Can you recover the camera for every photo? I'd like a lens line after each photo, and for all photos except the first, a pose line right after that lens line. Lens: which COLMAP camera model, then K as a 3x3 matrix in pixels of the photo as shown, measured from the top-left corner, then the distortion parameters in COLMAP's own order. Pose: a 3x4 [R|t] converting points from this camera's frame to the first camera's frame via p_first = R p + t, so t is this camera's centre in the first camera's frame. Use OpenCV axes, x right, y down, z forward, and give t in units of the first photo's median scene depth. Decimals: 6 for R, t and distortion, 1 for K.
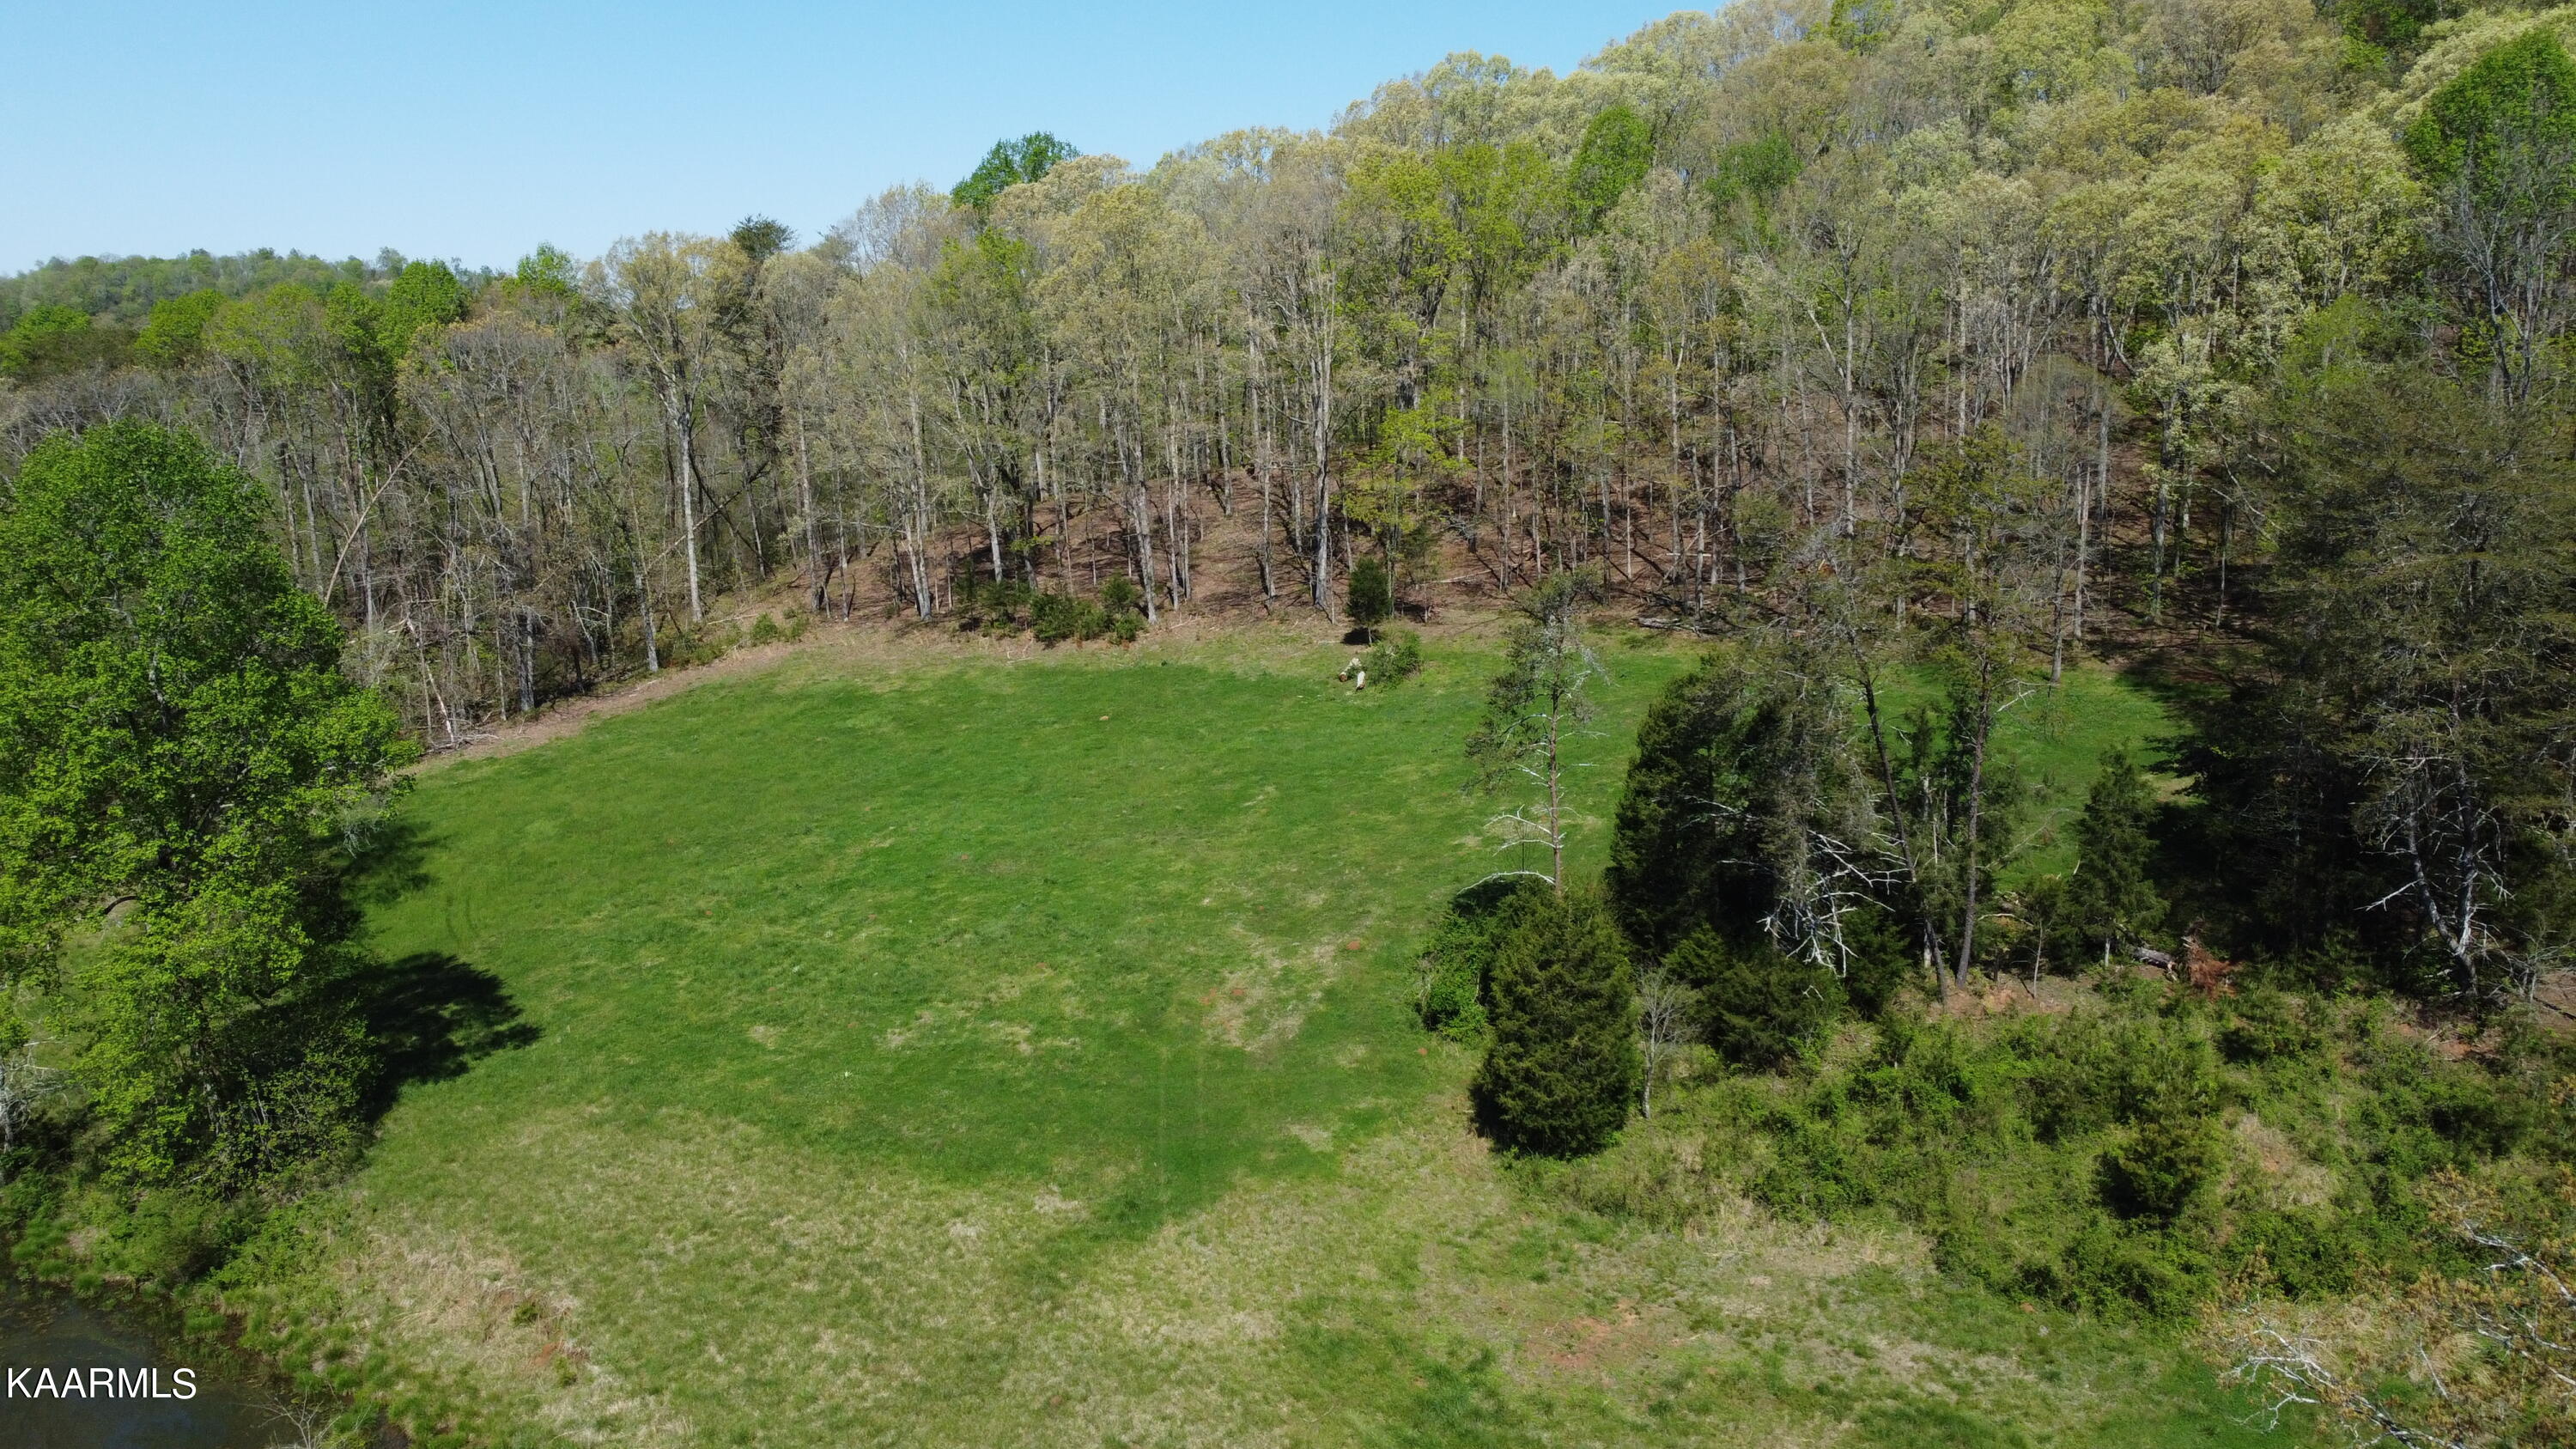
lens RADIAL K [[1957.4, 0, 1283.5], [0, 1957.4, 706.2], [0, 0, 1]] dist [0.000212, -0.008127]
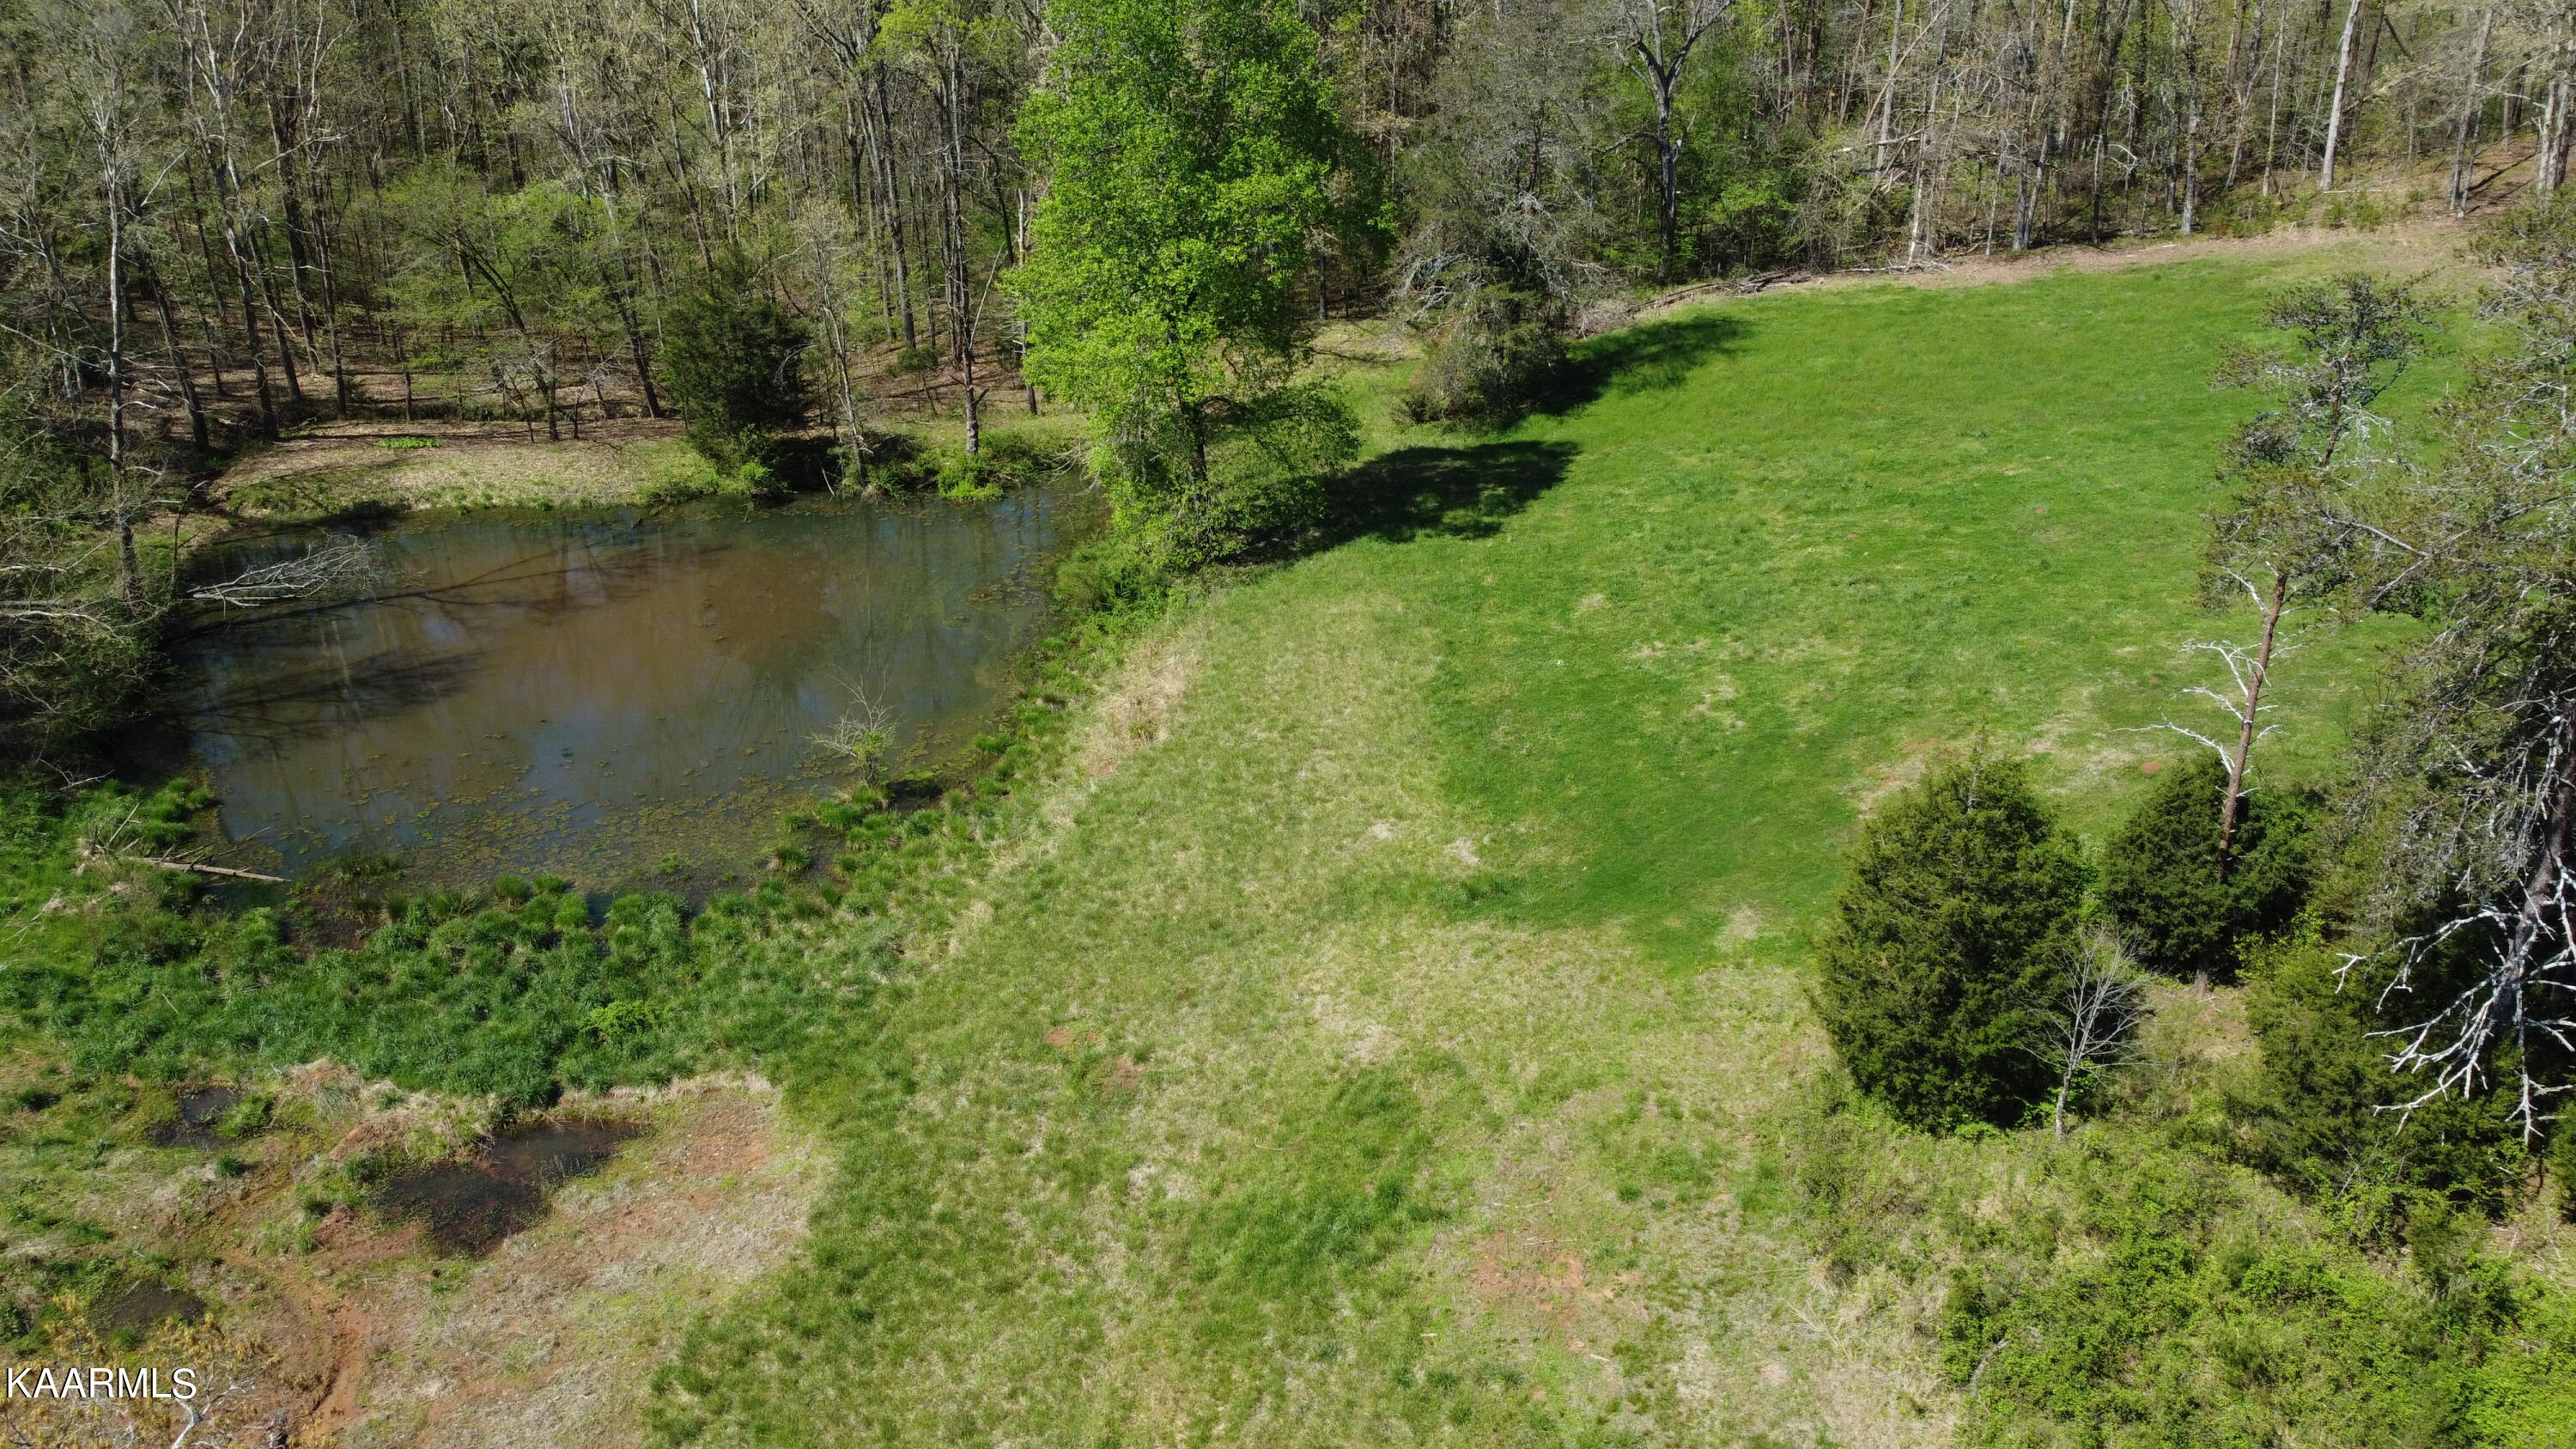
lens RADIAL K [[1957.4, 0, 1284.9], [0, 1957.4, 702.9], [0, 0, 1]] dist [0.000212, -0.008127]
pose [[0.481167, 0.372600, -0.793503, 0.381046], [-0.171056, 0.927683, 0.331881, -0.068459], [0.859778, -0.023957, 0.510106, 0.331449]]
